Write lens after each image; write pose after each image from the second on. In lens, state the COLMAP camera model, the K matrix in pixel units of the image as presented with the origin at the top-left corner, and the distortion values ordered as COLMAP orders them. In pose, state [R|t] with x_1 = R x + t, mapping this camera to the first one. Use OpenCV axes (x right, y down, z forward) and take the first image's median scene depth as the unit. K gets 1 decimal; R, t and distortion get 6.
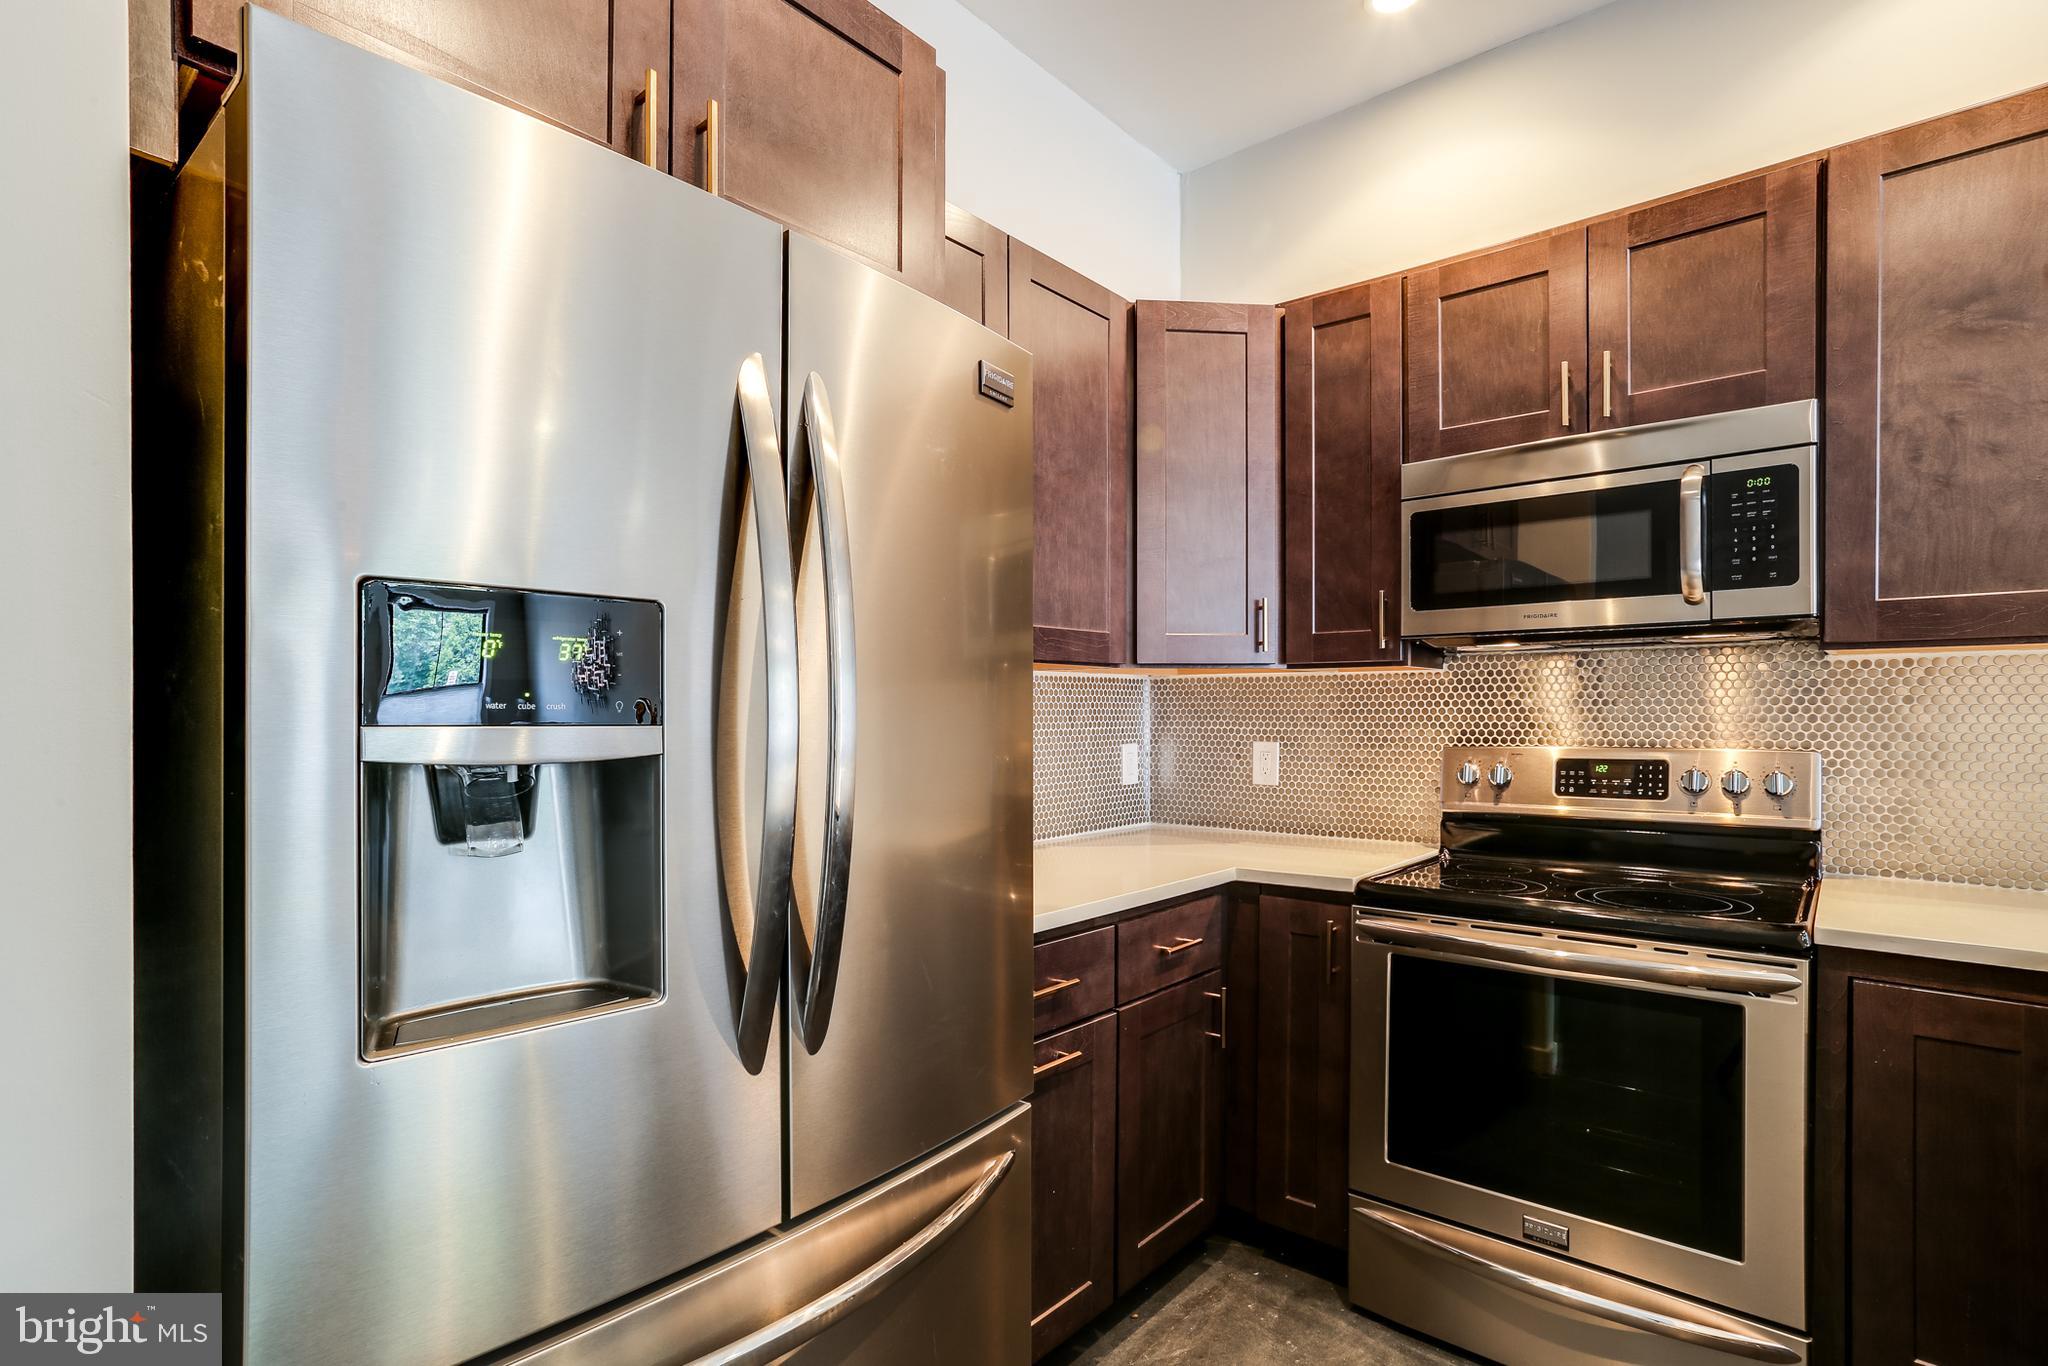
lens RADIAL K [[996.4, 0, 1030.8], [0, 996.4, 721.8], [0, 0, 1]] dist [-0.066295, 0.033836]
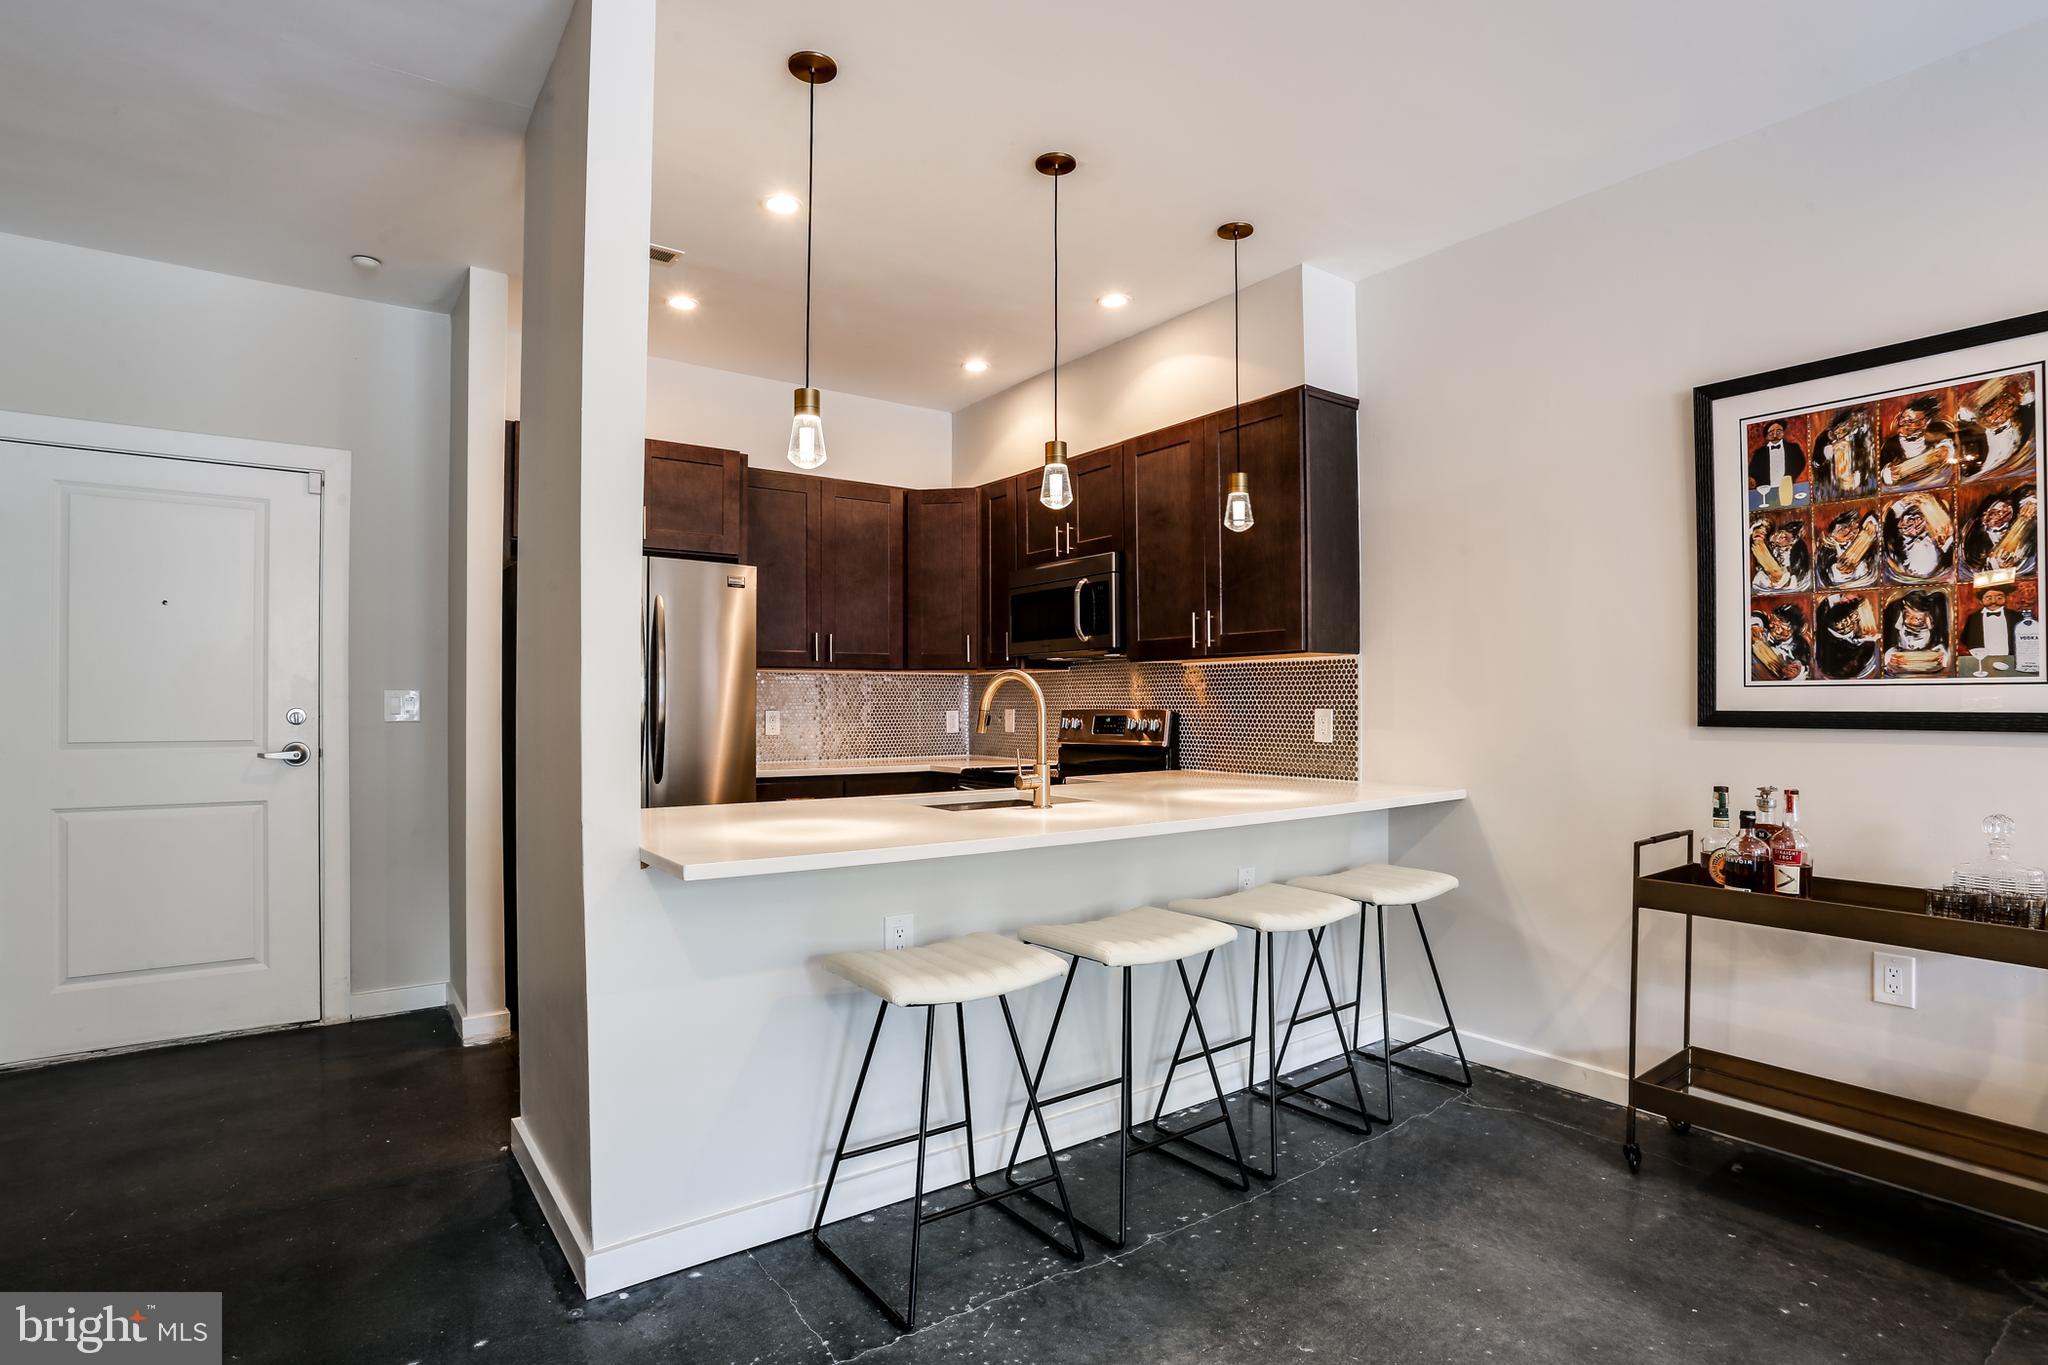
lens RADIAL K [[1011.2, 0, 1020.4], [0, 1011.2, 710.0], [0, 0, 1]] dist [-0.065049, 0.027303]
pose [[0.970806, 0.002605, -0.239854, 0.992128], [-0.002550, 0.999997, 0.000539, 0.029342], [0.239854, 0.000089, 0.970809, -1.145416]]
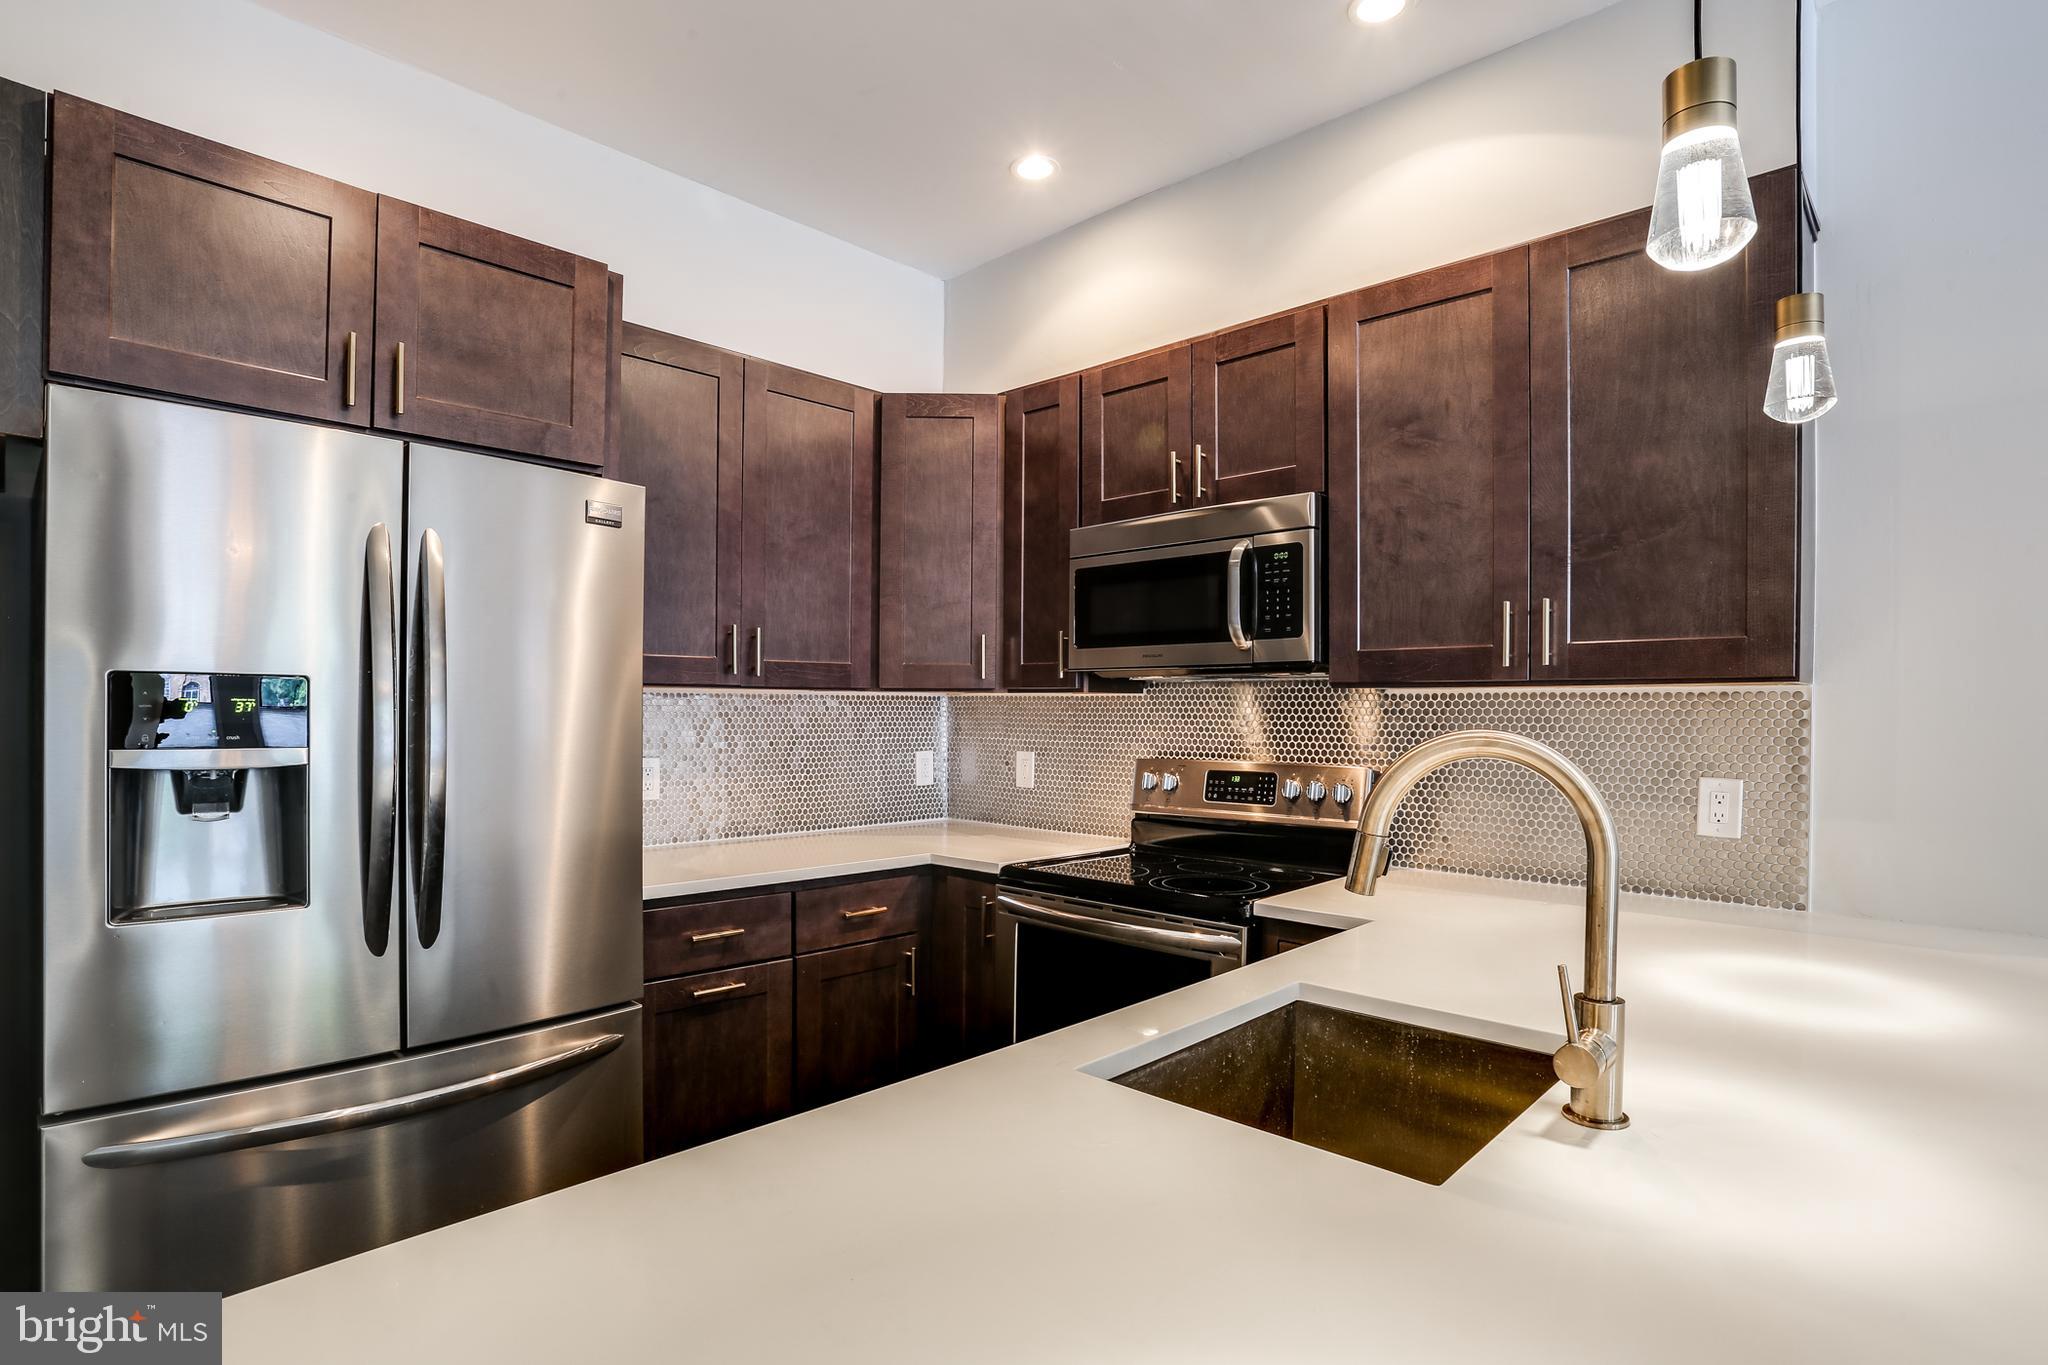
lens RADIAL K [[1020.4, 0, 1036.8], [0, 1020.4, 723.0], [0, 0, 1]] dist [-0.070326, 0.029775]
pose [[0.998517, 0.009791, -0.053562, 0.443677], [-0.009524, 0.999941, 0.005229, -0.028093], [0.053611, -0.004711, 0.998551, -0.302486]]
